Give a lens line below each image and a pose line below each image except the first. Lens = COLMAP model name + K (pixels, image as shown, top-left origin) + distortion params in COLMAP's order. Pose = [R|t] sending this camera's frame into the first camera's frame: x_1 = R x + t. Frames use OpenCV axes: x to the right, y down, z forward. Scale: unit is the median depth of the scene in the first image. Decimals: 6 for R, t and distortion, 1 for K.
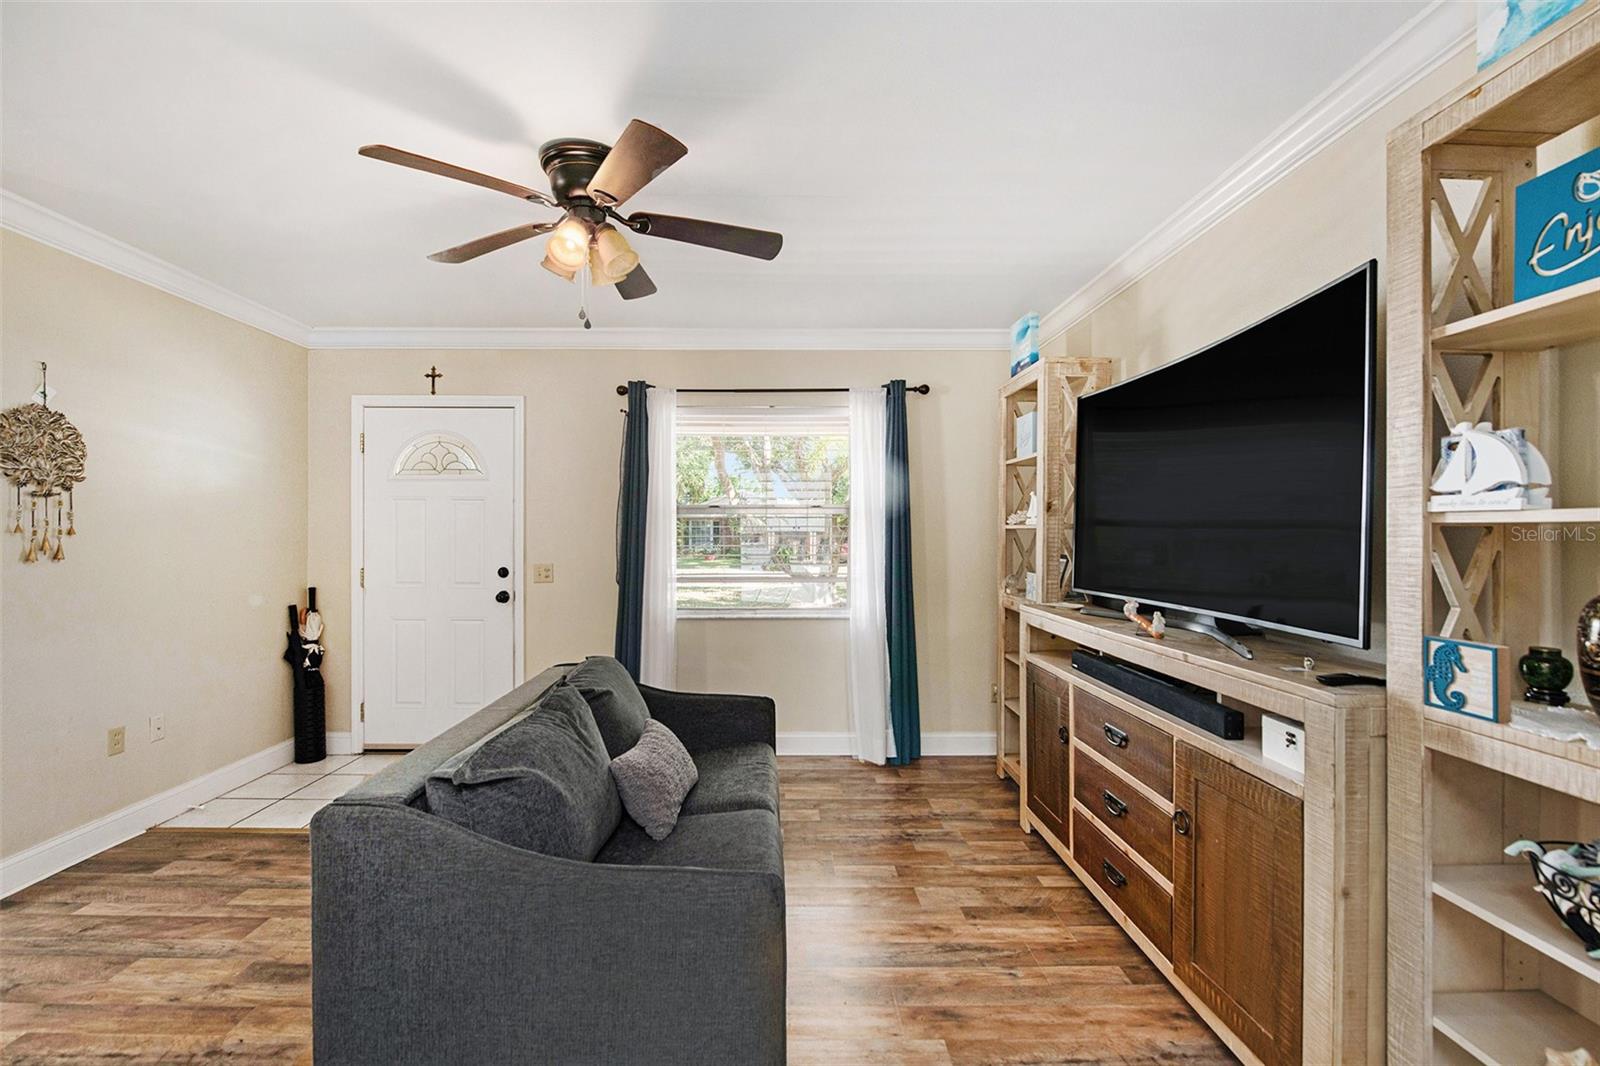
lens RADIAL K [[649.6, 0, 779.1], [0, 649.6, 526.6], [0, 0, 1]] dist [-0.005565, -0.004006]
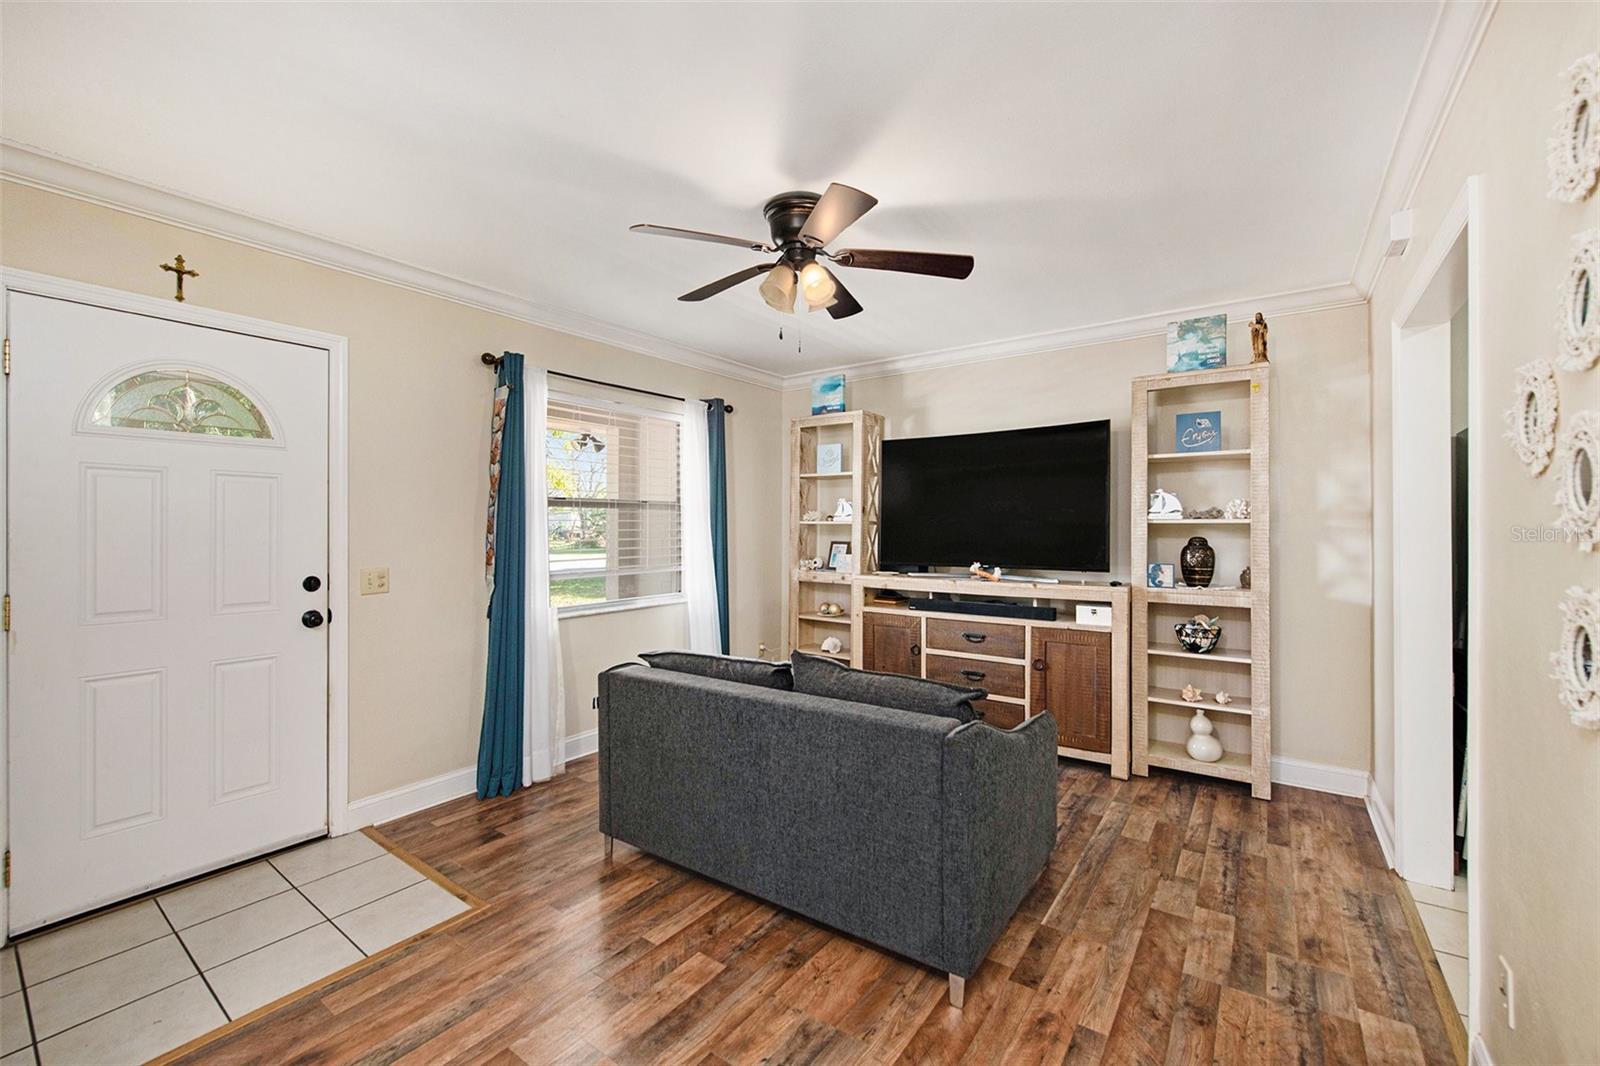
lens RADIAL K [[649.6, 0, 801.2], [0, 649.6, 520.4], [0, 0, 1]] dist [-0.005565, -0.004006]
pose [[0.590781, 0.005730, 0.806811, -1.299226], [-0.007666, 0.999970, -0.001489, -0.000902], [-0.806795, -0.005305, 0.590807, 0.319315]]
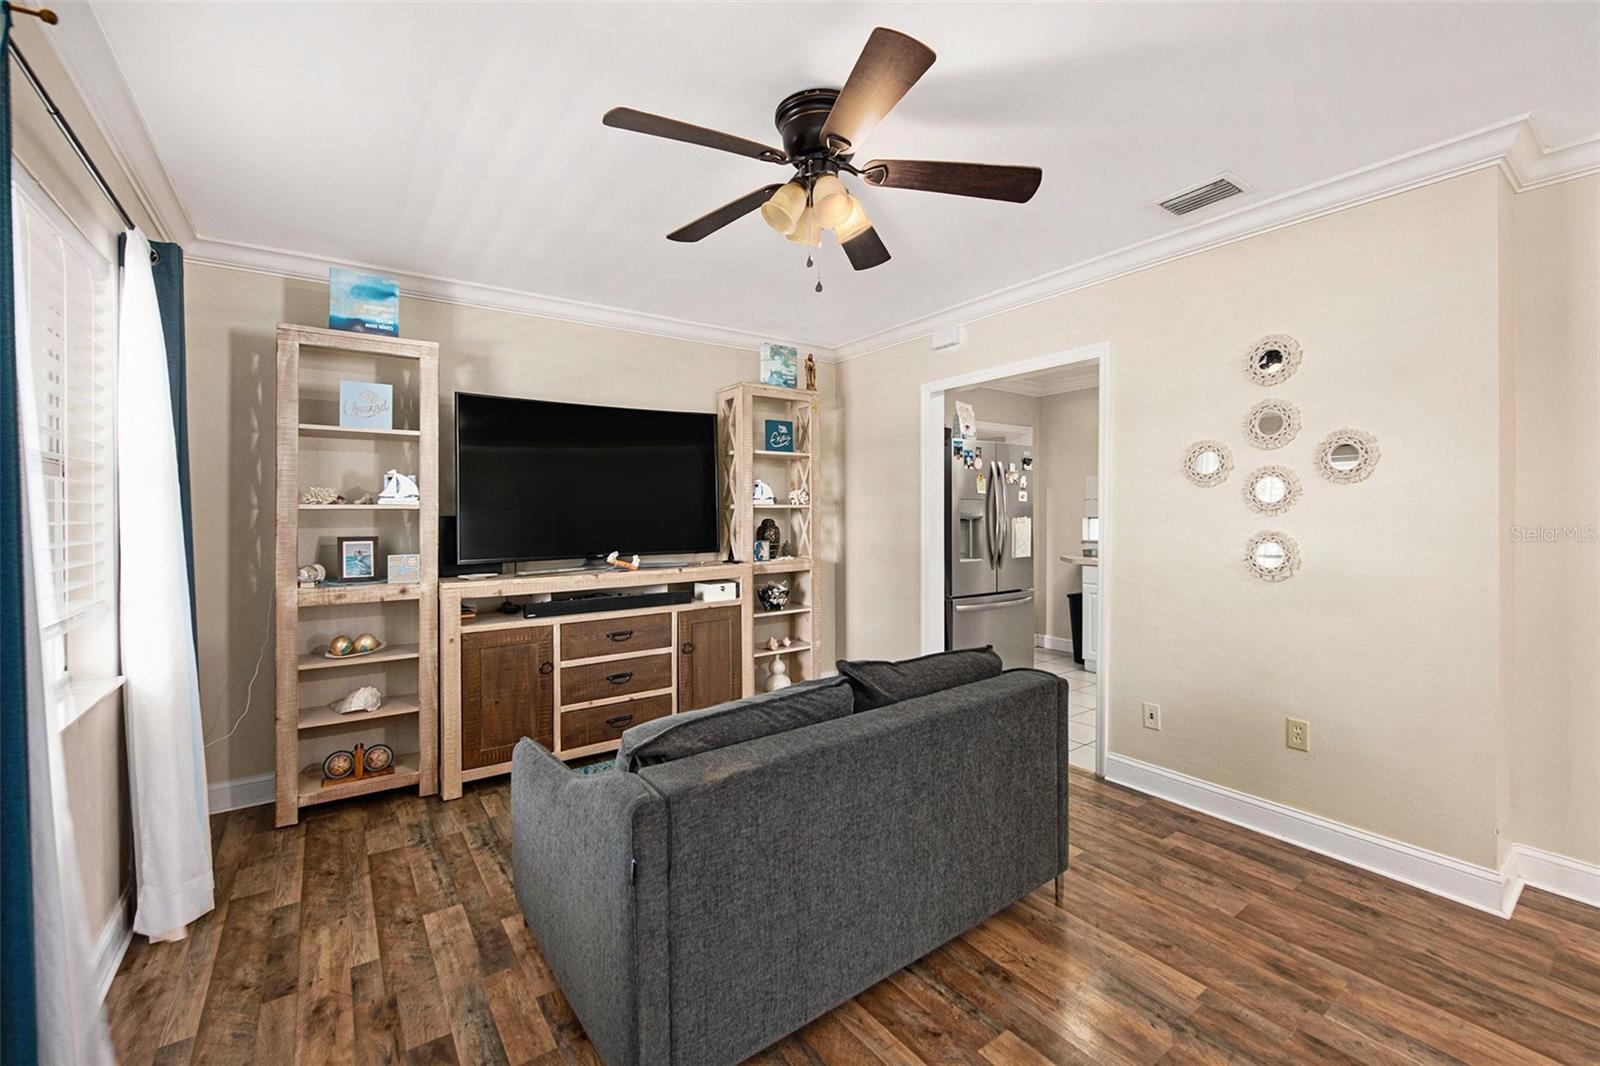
lens RADIAL K [[649.6, 0, 766.9], [0, 649.6, 515.3], [0, 0, 1]] dist [-0.005565, -0.004006]
pose [[-0.556256, 0.000510, 0.831011, -1.088372], [-0.001182, 0.999998, -0.001405, 0.022698], [-0.831010, -0.001764, -0.556254, 1.661156]]
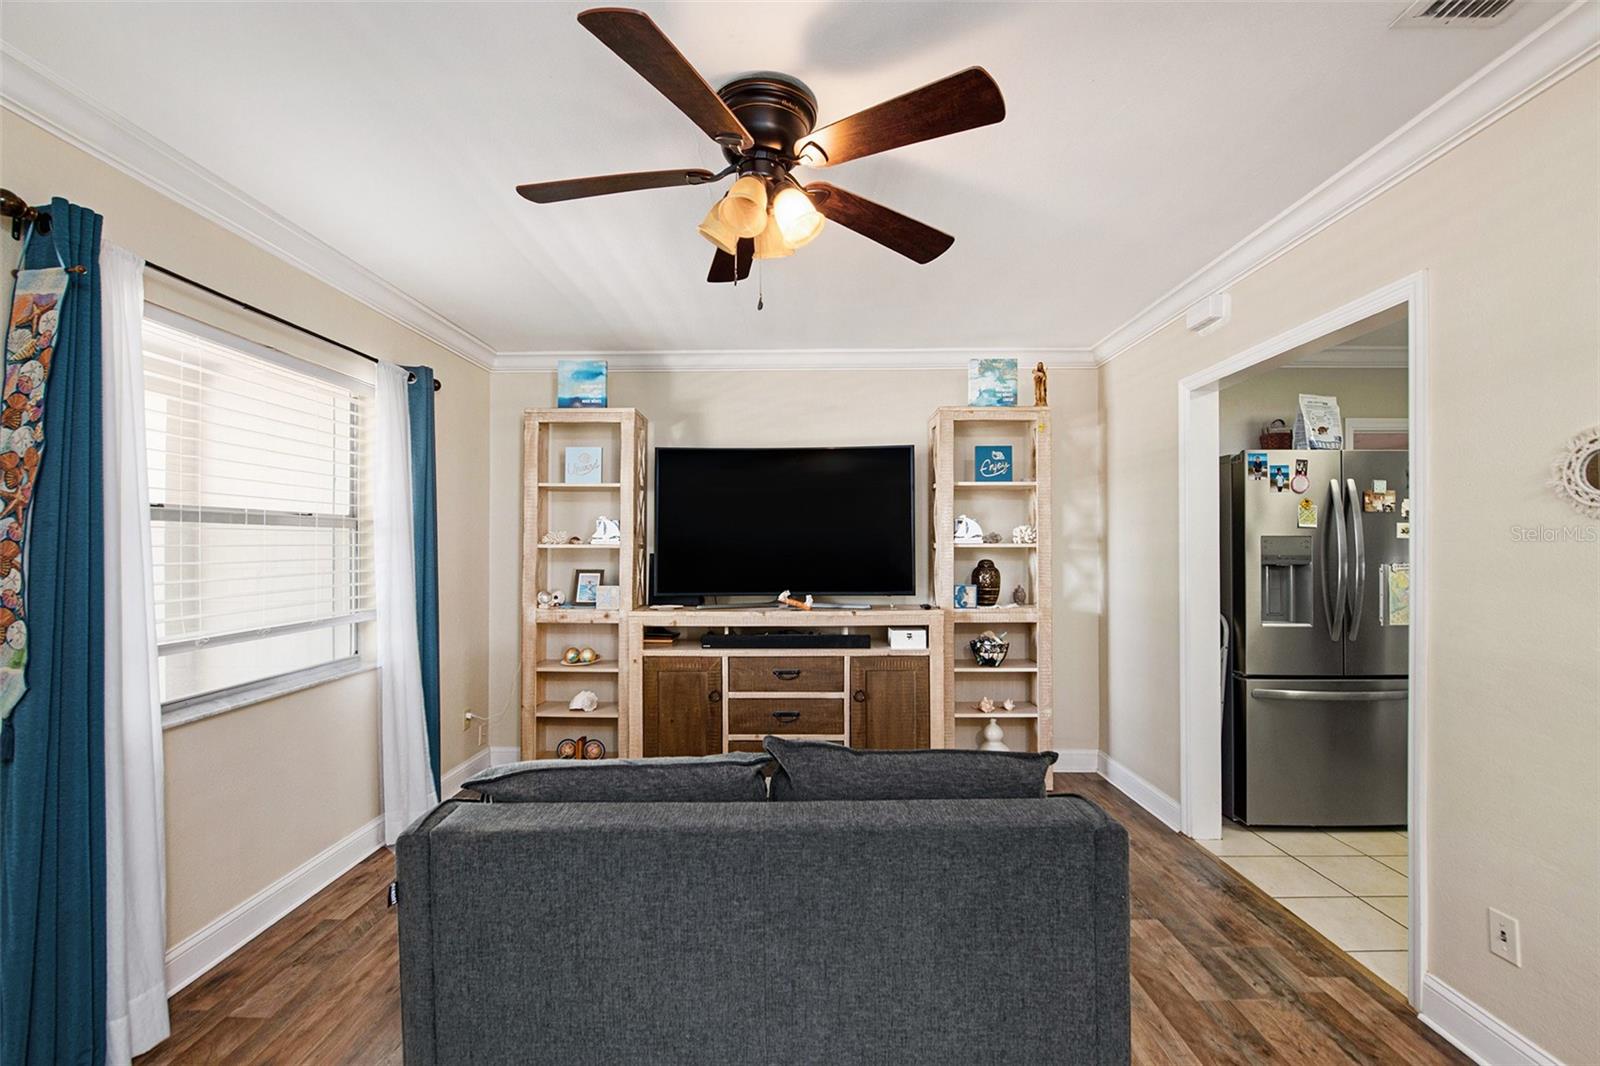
lens RADIAL K [[649.6, 0, 813.5], [0, 649.6, 534.7], [0, 0, 1]] dist [-0.005565, -0.004006]
pose [[0.022140, 0.014358, 0.999652, -1.177338], [-0.008412, 0.999864, -0.014175, -0.008518], [-0.999719, -0.008095, 0.022257, 0.929575]]
